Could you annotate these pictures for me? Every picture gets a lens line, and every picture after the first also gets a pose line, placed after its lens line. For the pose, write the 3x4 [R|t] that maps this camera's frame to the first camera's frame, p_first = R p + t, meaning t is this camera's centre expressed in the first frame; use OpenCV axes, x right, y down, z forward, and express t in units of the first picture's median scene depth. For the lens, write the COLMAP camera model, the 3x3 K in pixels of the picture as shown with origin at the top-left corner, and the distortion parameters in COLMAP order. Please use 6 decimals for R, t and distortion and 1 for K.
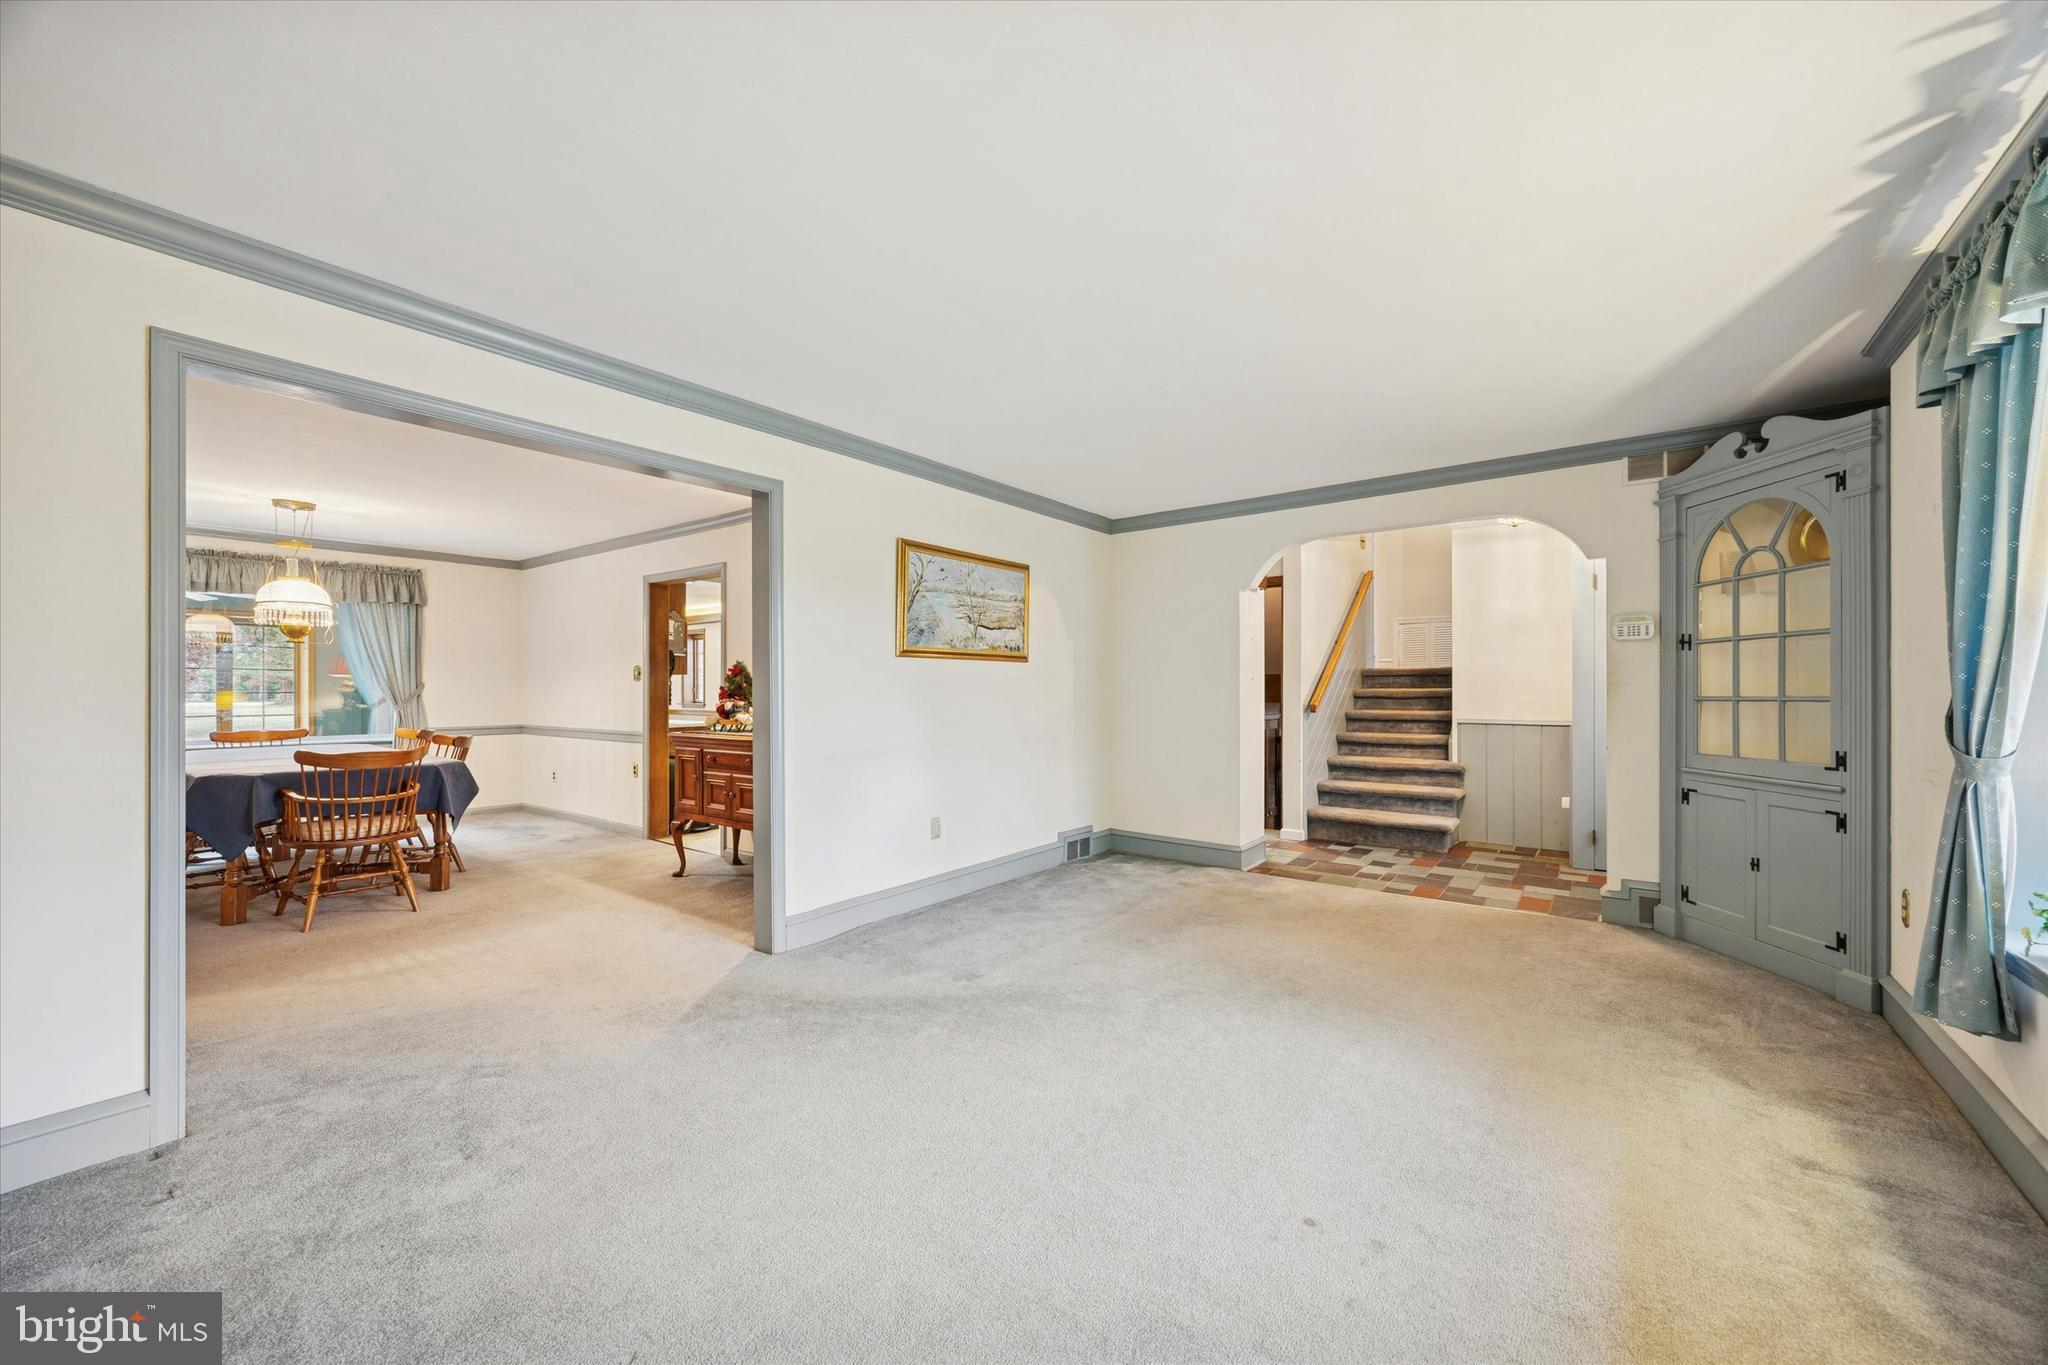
lens RADIAL K [[784.8, 0, 1025.2], [0, 784.8, 690.3], [0, 0, 1]] dist [-0.001127, 0.000080]
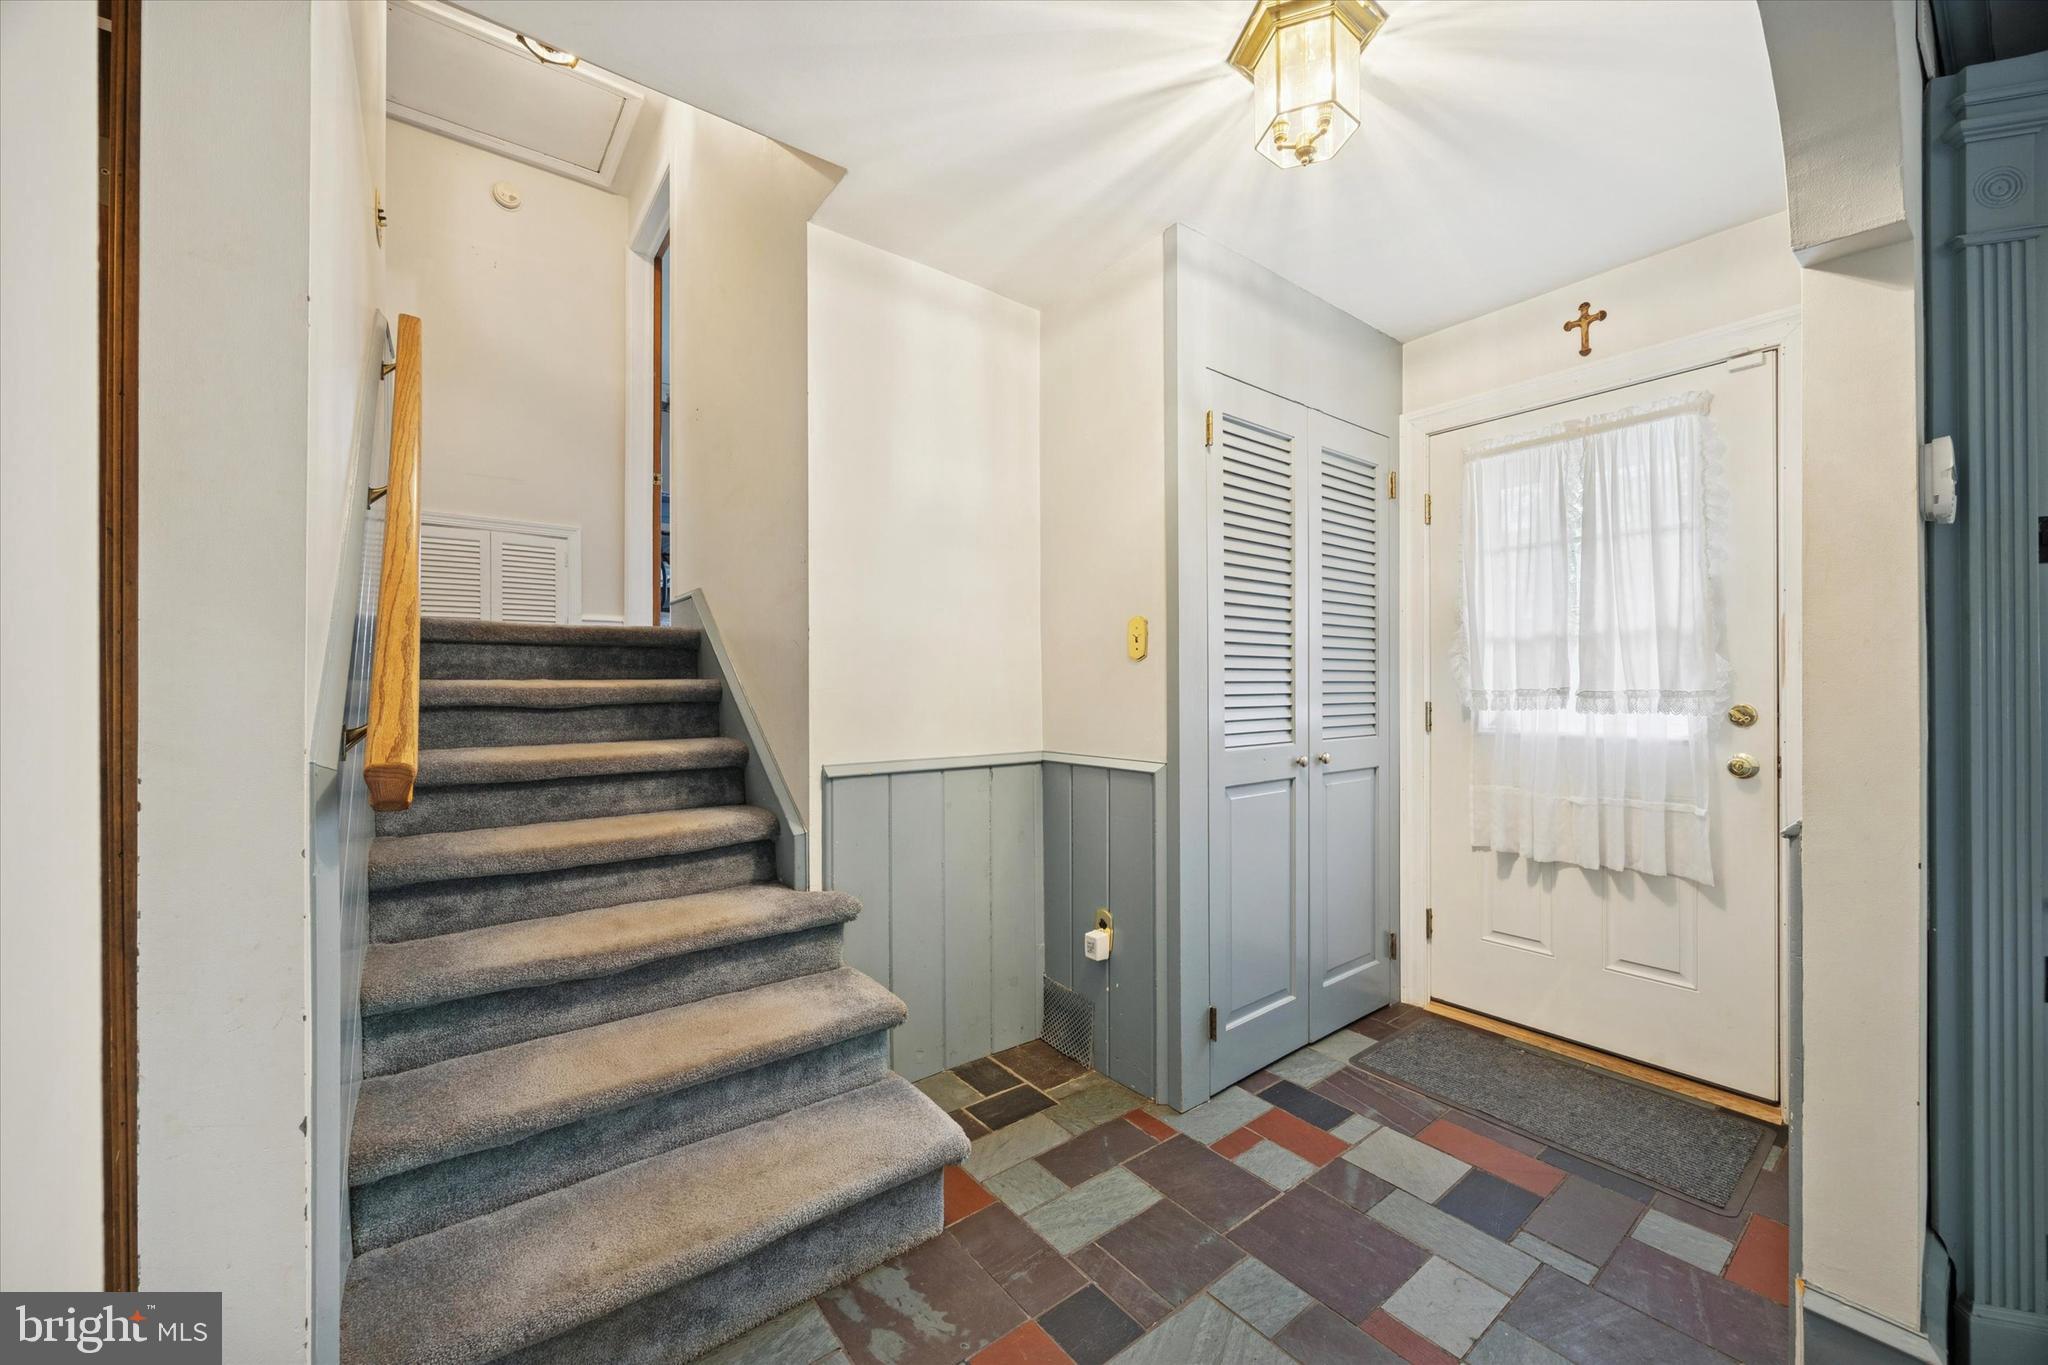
lens RADIAL K [[784.8, 0, 1021.3], [0, 784.8, 677.8], [0, 0, 1]] dist [-0.001127, 0.000080]
pose [[0.245984, 0.000545, 0.969274, 0.210472], [0.000316, 1.000000, -0.000643, -0.003245], [-0.969274, 0.000465, 0.245983, 0.752604]]
